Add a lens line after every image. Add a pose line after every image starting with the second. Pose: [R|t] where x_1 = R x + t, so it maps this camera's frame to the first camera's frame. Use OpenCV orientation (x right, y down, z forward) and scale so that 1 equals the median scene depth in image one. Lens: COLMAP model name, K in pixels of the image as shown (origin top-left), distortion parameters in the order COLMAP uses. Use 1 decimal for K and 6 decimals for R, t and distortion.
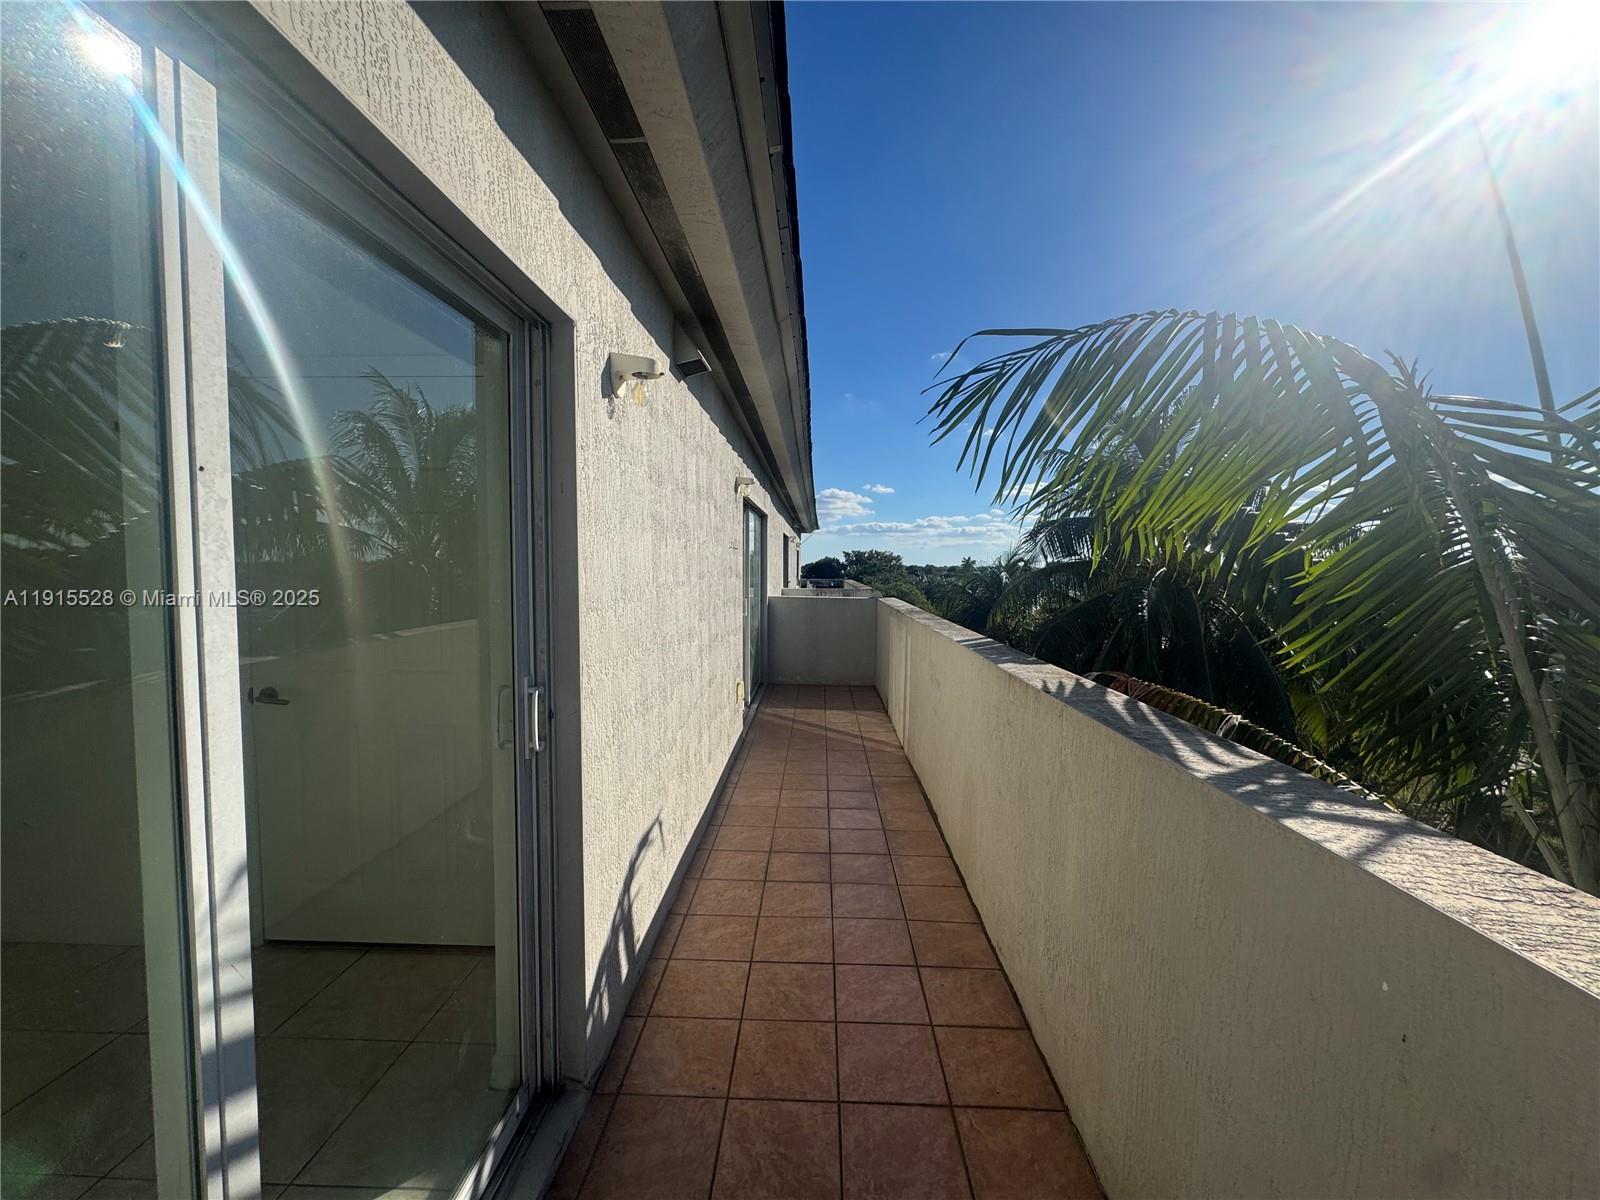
lens RADIAL K [[646.5, 0, 801.2], [0, 646.5, 602.5], [0, 0, 1]] dist [0.000958, 0.000131]
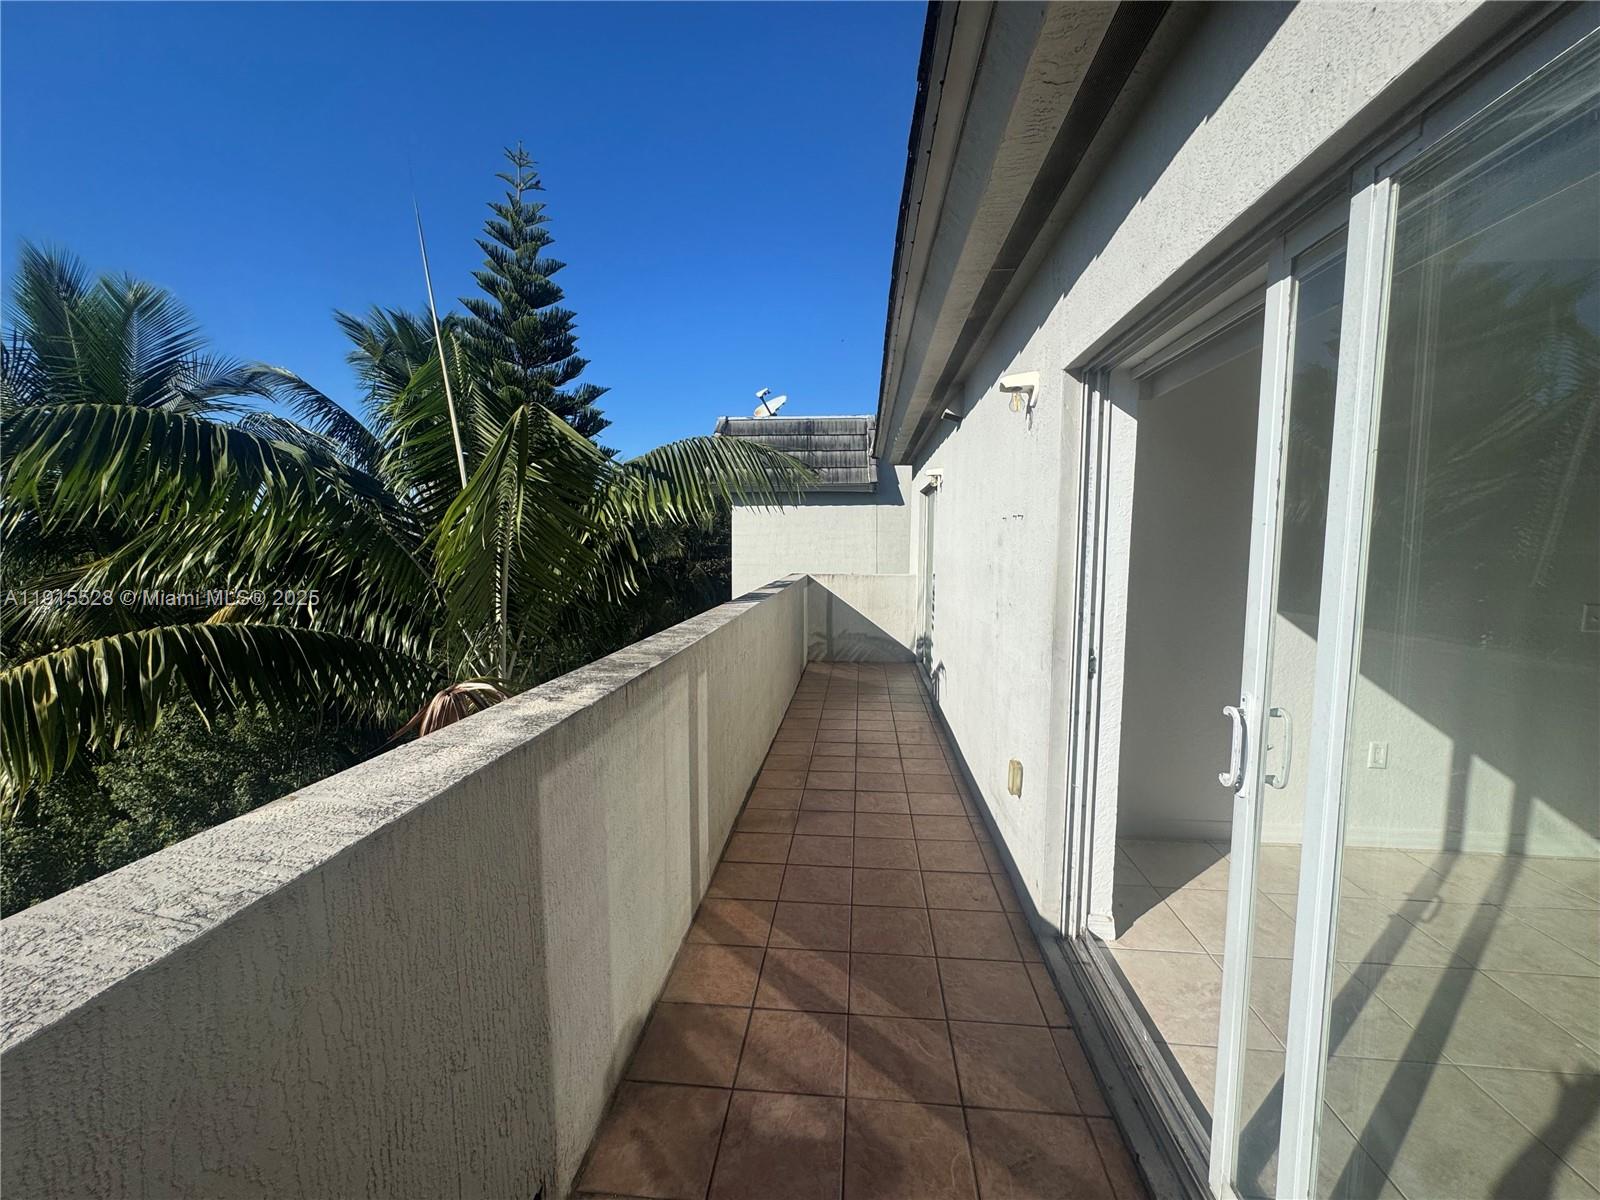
lens RADIAL K [[646.5, 0, 802.5], [0, 646.5, 602.2], [0, 0, 1]] dist [0.000958, 0.000131]
pose [[-0.998042, -0.025990, 0.056884, 0.071706], [-0.017214, 0.988588, 0.149657, -0.109512], [-0.060125, 0.148385, -0.987100, 1.869070]]
